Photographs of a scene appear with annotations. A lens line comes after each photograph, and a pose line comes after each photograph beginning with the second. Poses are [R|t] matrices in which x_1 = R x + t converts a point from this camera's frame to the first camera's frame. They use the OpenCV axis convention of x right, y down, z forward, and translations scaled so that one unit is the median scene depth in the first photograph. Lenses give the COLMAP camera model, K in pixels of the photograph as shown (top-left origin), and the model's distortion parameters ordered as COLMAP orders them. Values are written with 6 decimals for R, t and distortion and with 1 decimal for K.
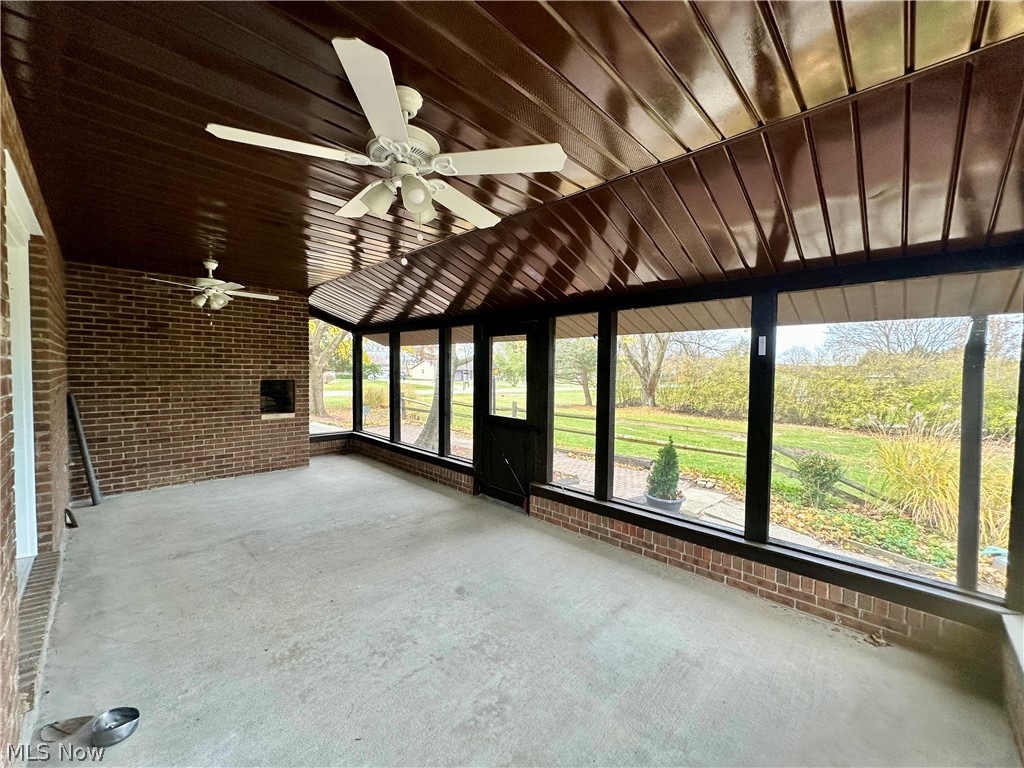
lens RADIAL K [[408.5, 0, 512.0], [0, 408.5, 384.0], [0, 0, 1]] dist [-0.000922, -0.000380]
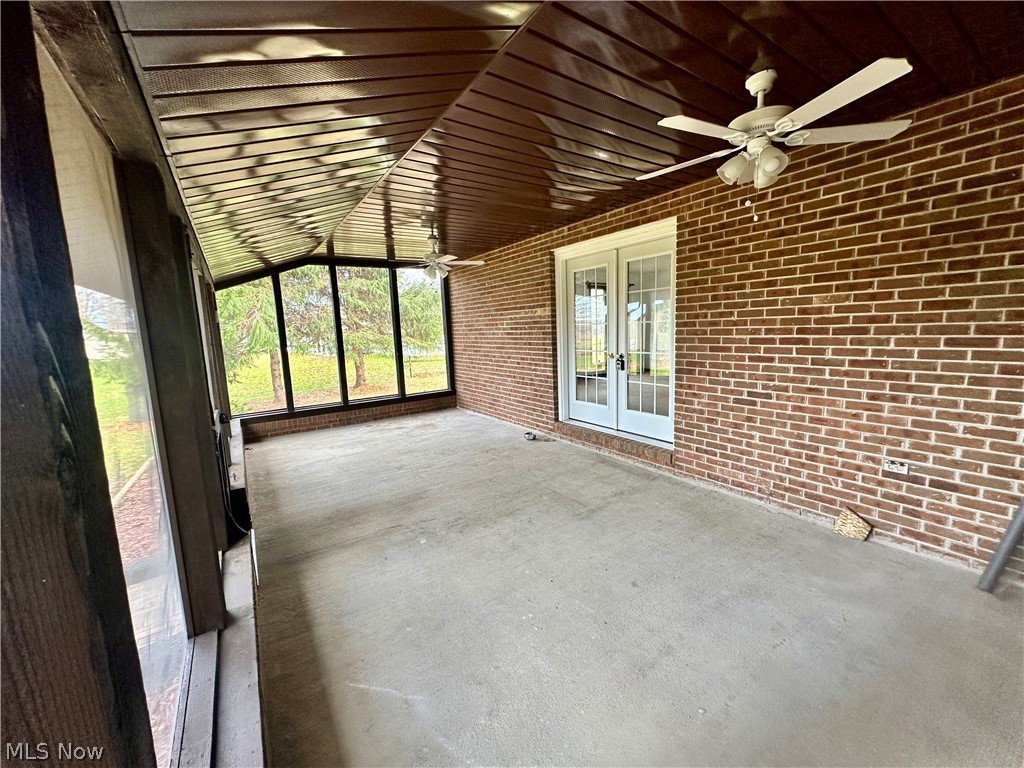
lens RADIAL K [[408.5, 0, 512.0], [0, 408.5, 384.0], [0, 0, 1]] dist [-0.000922, -0.000380]
pose [[-0.980151, -0.003815, 0.198217, -0.650667], [0.032277, 0.983405, 0.178528, -0.062305], [-0.195609, 0.181382, -0.963762, 1.797022]]
